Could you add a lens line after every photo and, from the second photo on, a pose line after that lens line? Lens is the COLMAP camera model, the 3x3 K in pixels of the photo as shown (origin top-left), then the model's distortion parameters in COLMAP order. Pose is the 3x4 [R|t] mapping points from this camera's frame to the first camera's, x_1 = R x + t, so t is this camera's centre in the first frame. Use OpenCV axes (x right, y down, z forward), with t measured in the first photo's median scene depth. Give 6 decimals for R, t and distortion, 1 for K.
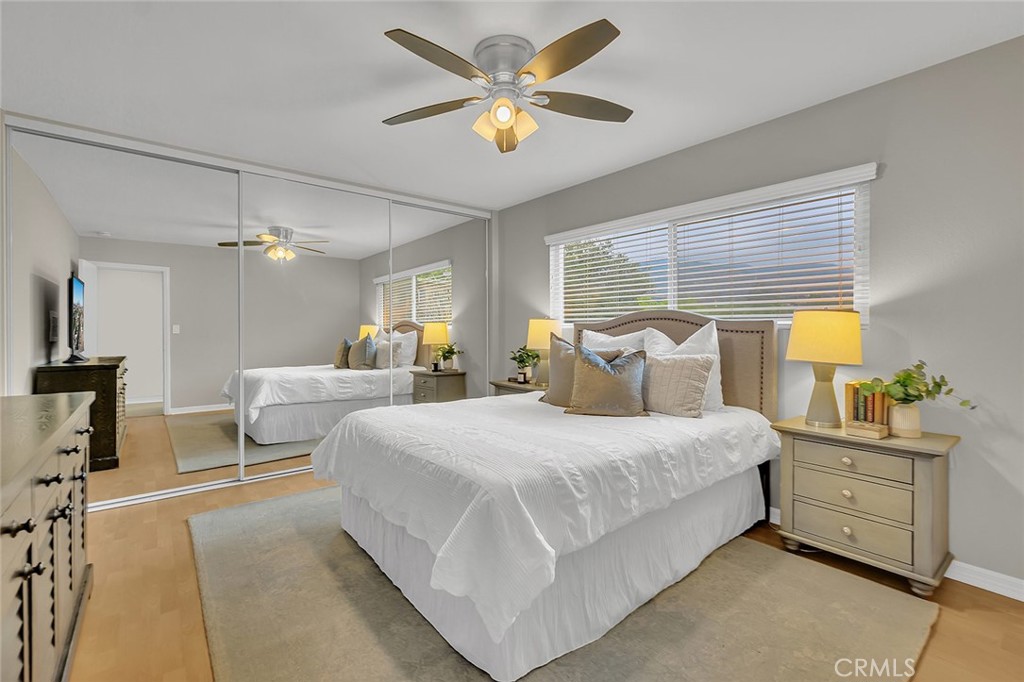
lens RADIAL K [[442.1, 0, 508.8], [0, 442.1, 324.2], [0, 0, 1]] dist [0.006491, 0.001077]
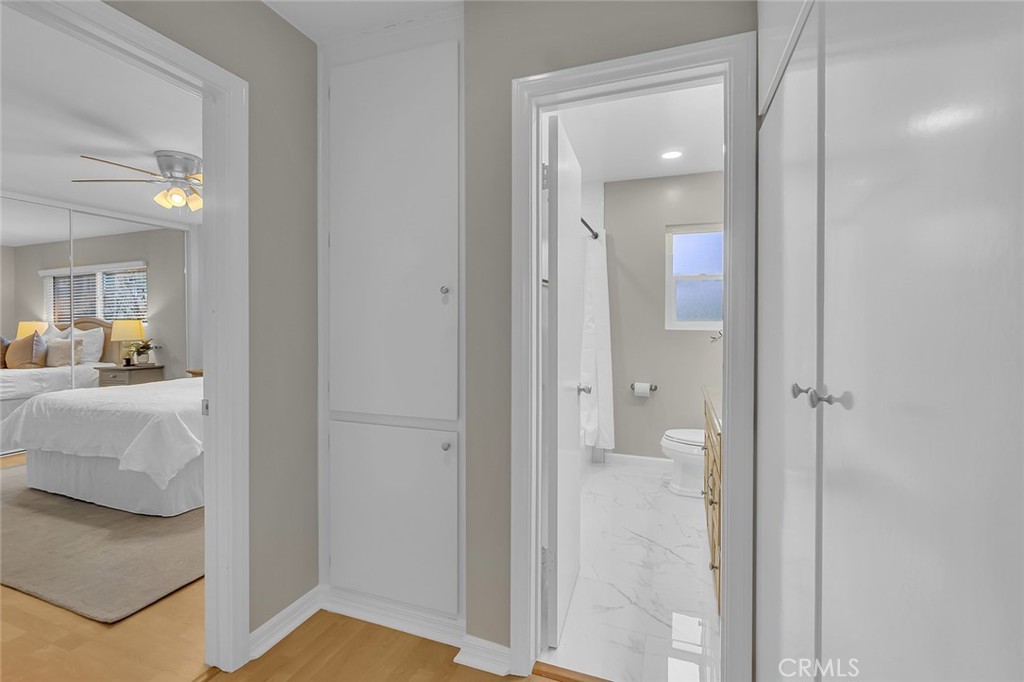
lens RADIAL K [[442.1, 0, 508.8], [0, 442.1, 324.2], [0, 0, 1]] dist [0.006491, 0.001077]
pose [[0.858326, -0.000544, 0.513104, 0.072238], [-0.007294, 0.999885, 0.013263, -0.014638], [-0.513052, -0.015127, 0.858224, -0.382517]]
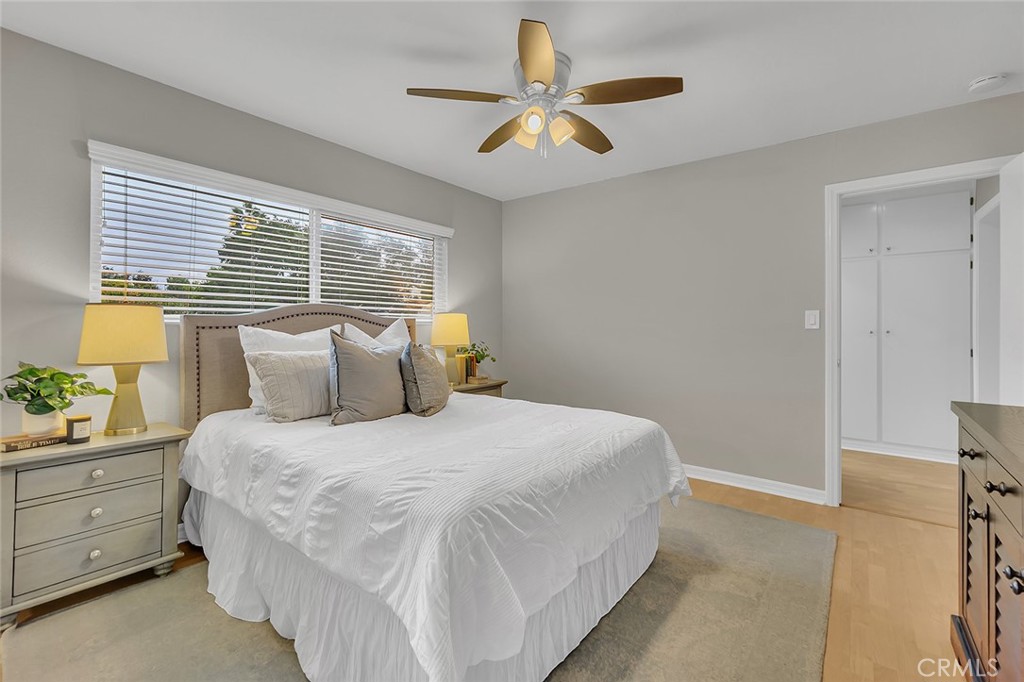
lens RADIAL K [[442.1, 0, 508.8], [0, 442.1, 324.2], [0, 0, 1]] dist [0.006491, 0.001077]
pose [[-0.218610, 0.002587, 0.975809, -0.402207], [-0.008925, 0.999949, -0.004650, 0.006943], [-0.975771, -0.009725, -0.218576, 0.519487]]
